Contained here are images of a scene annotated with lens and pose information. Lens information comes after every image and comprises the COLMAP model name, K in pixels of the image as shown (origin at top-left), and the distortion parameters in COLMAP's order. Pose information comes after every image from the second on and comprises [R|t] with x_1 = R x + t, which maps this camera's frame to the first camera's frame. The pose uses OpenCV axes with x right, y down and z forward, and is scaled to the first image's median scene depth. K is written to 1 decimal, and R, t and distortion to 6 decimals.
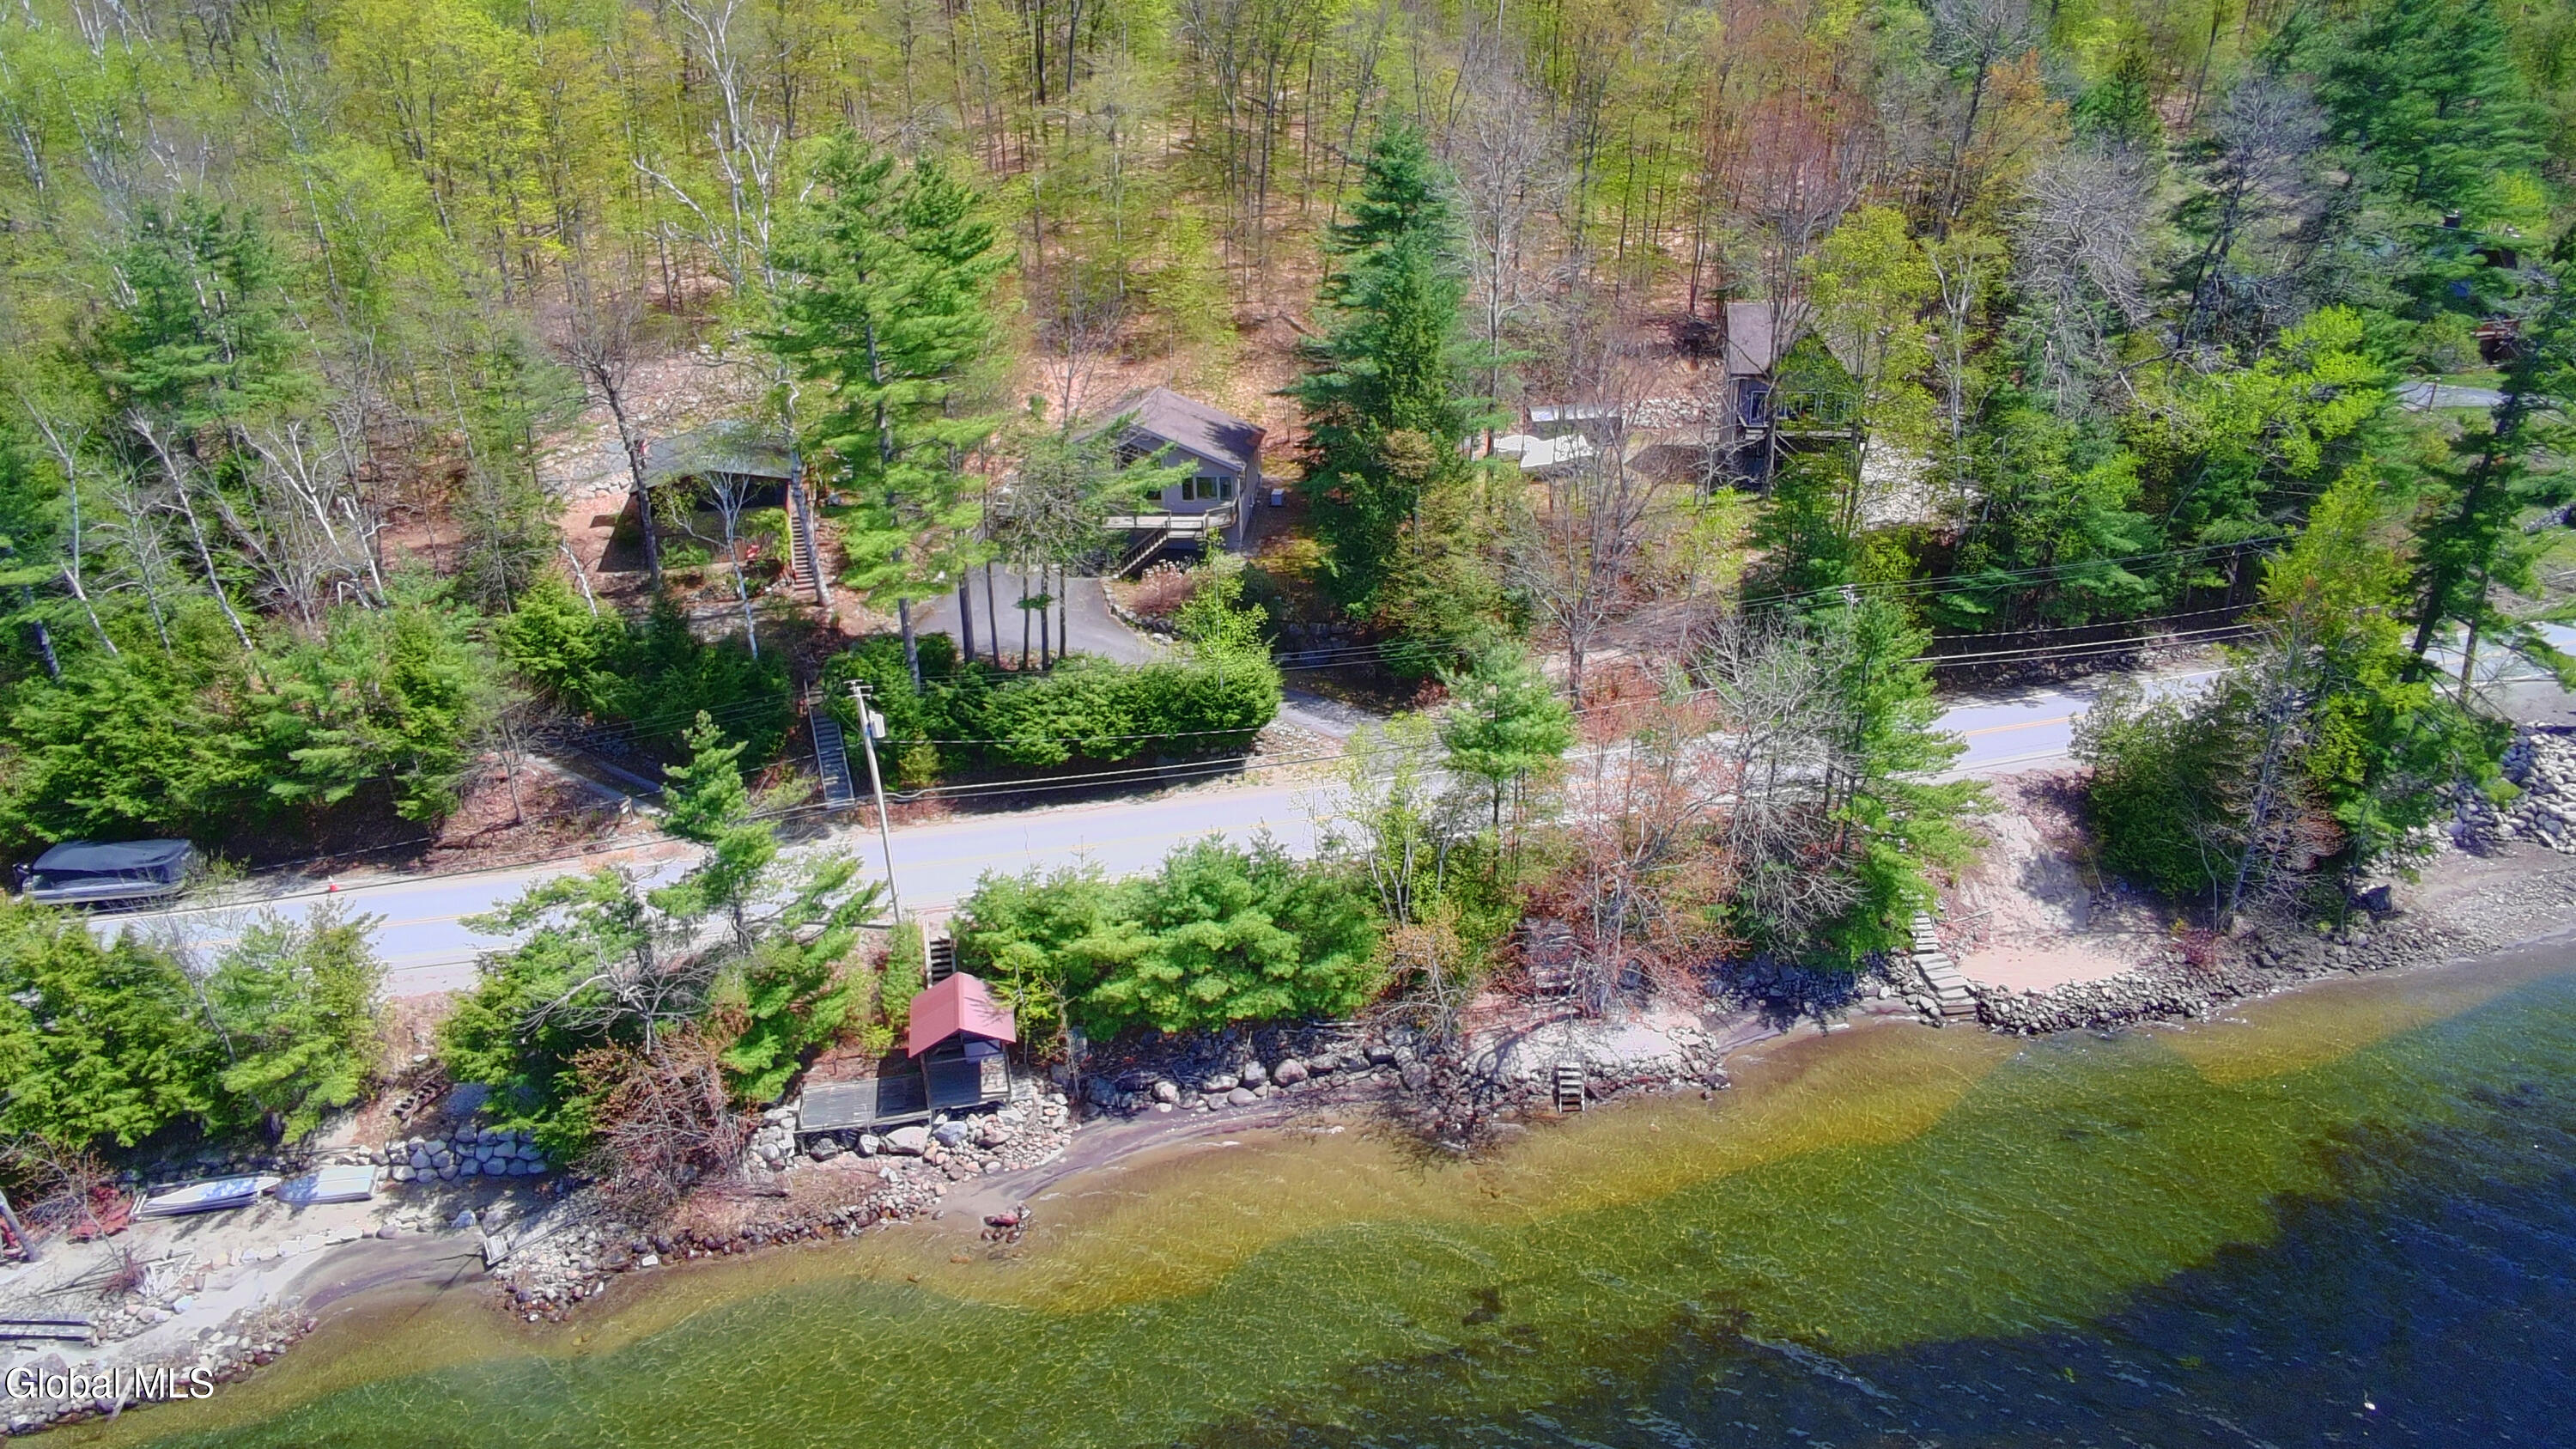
lens RADIAL K [[1598.1, 0, 1285.2], [0, 1598.1, 726.9], [0, 0, 1]] dist [-0.023138, 0.004184]
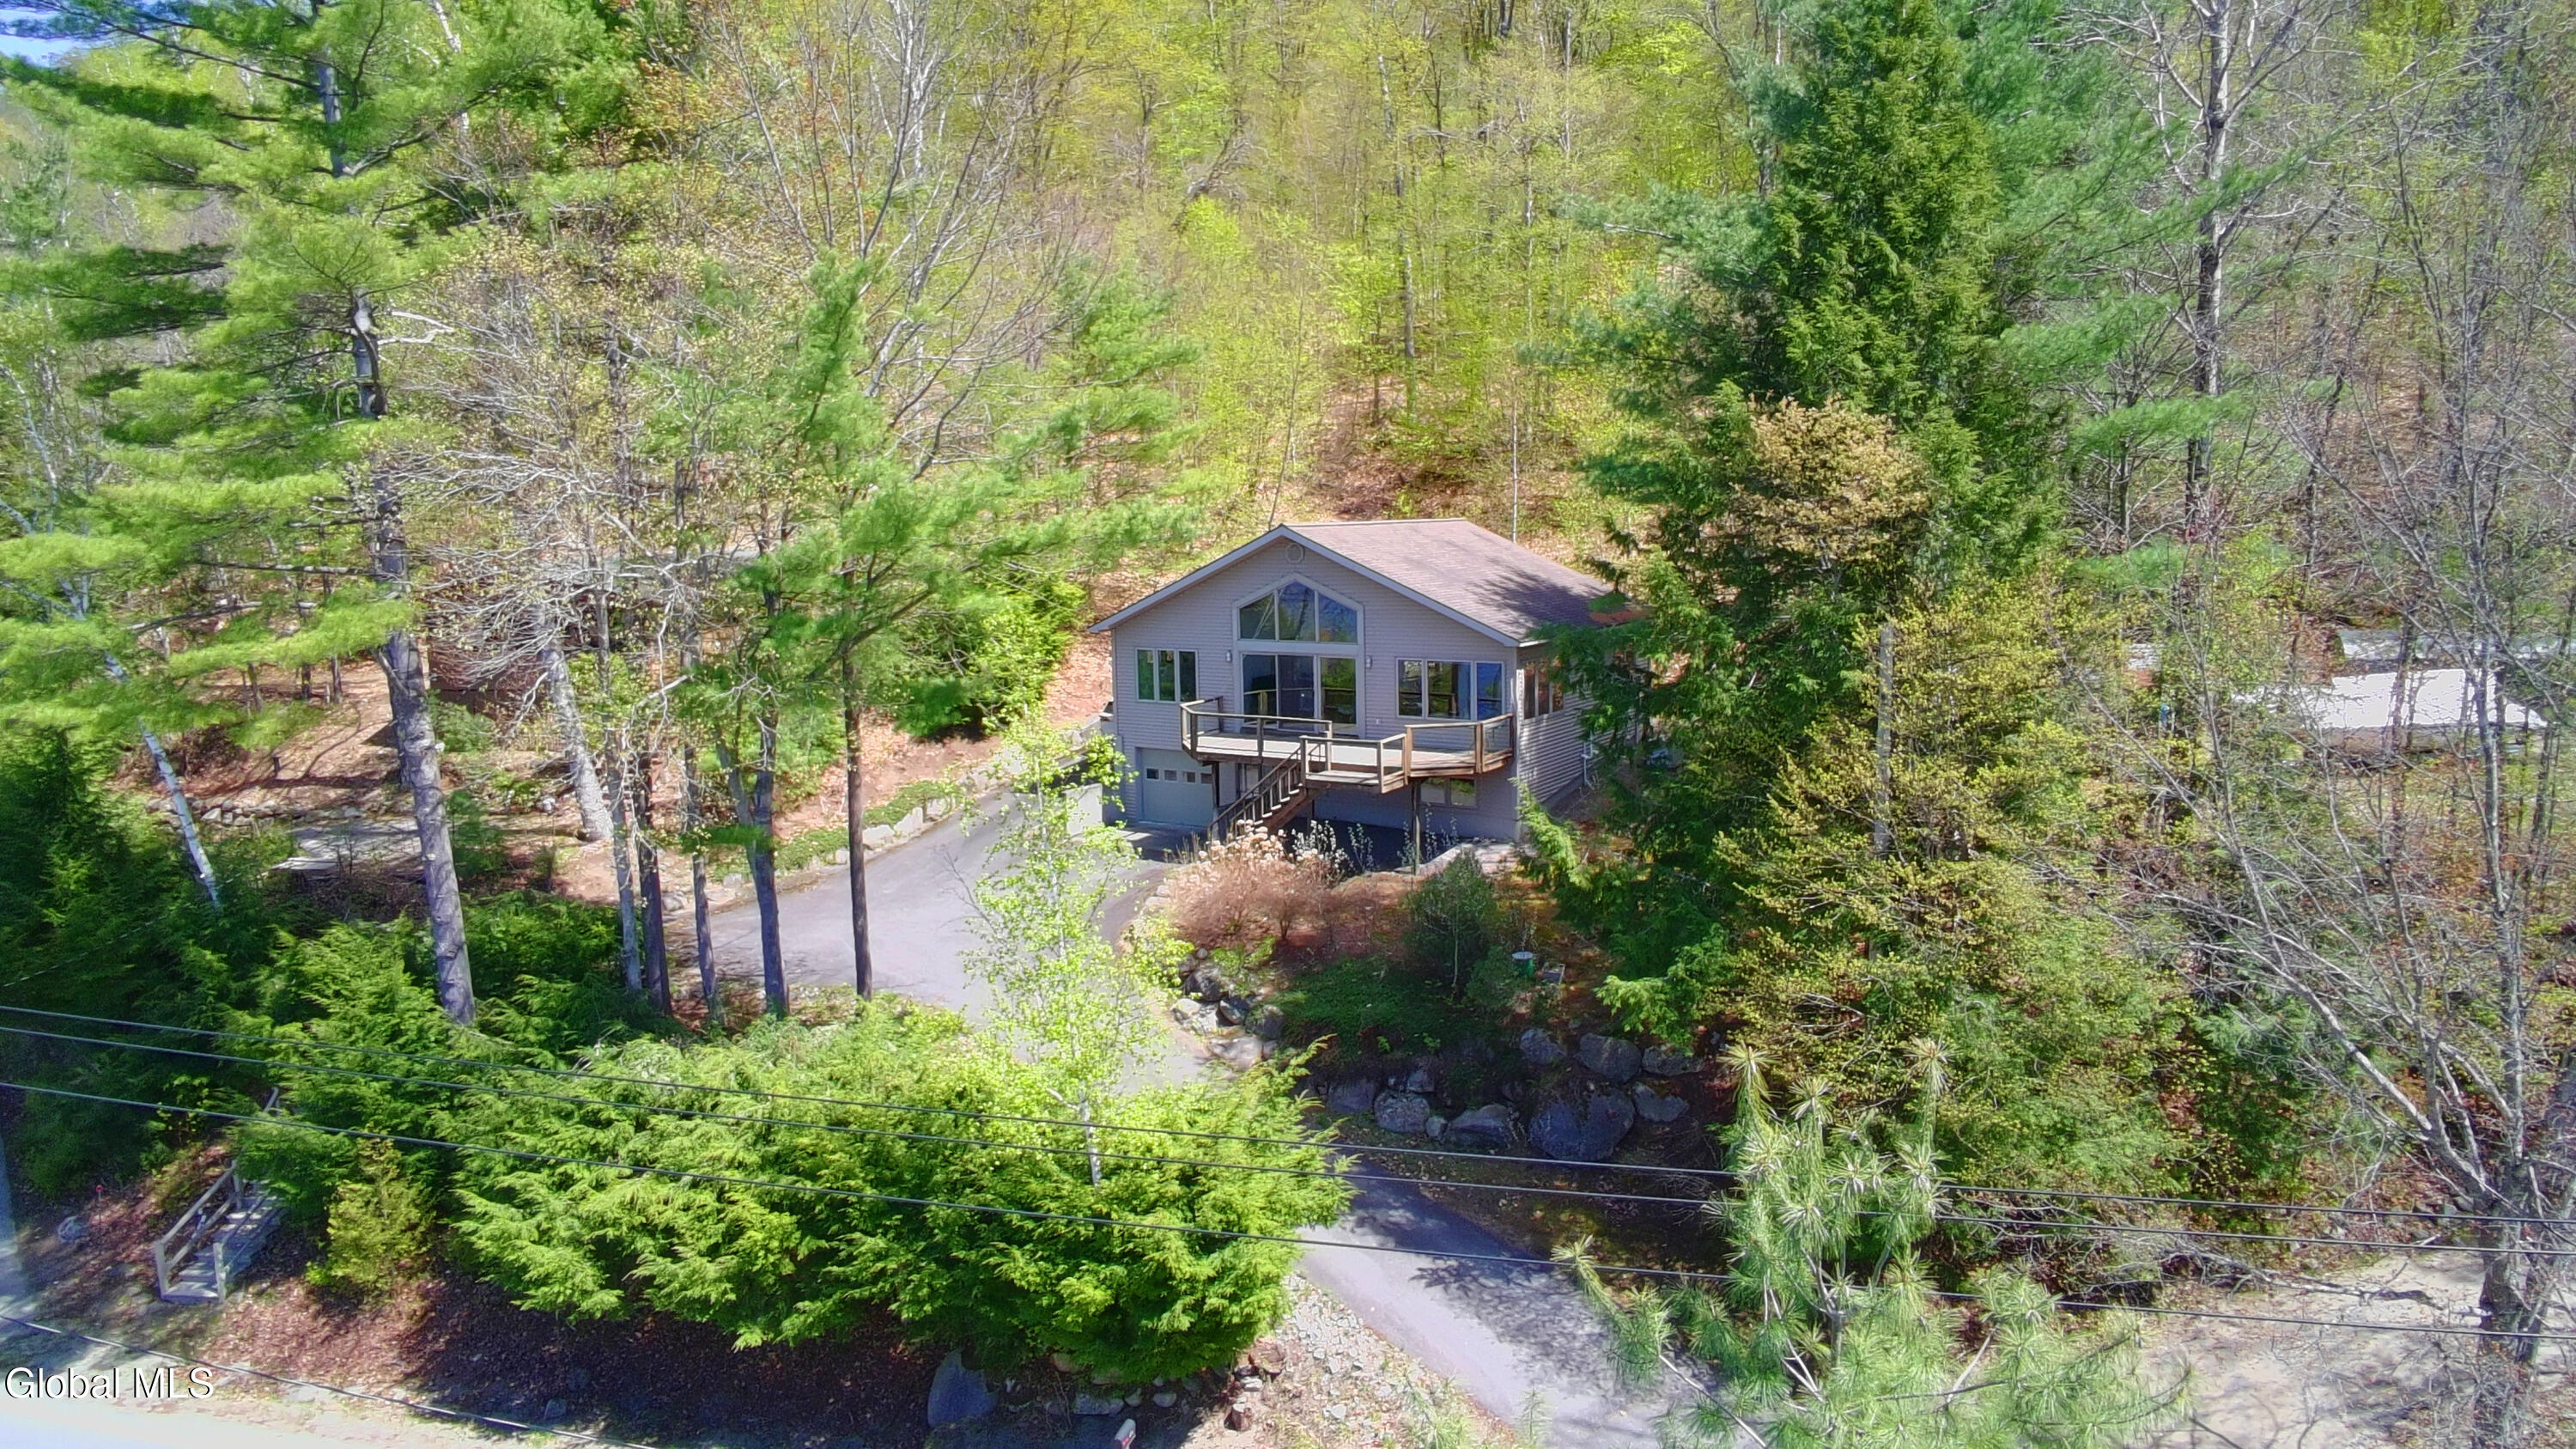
lens RADIAL K [[1598.1, 0, 1292.5], [0, 1598.1, 713.2], [0, 0, 1]] dist [-0.023138, 0.004184]
pose [[0.889497, 0.061966, -0.452720, 0.122072], [-0.176284, 0.960600, -0.214877, -0.049898], [0.421568, 0.270940, 0.865374, 0.704891]]
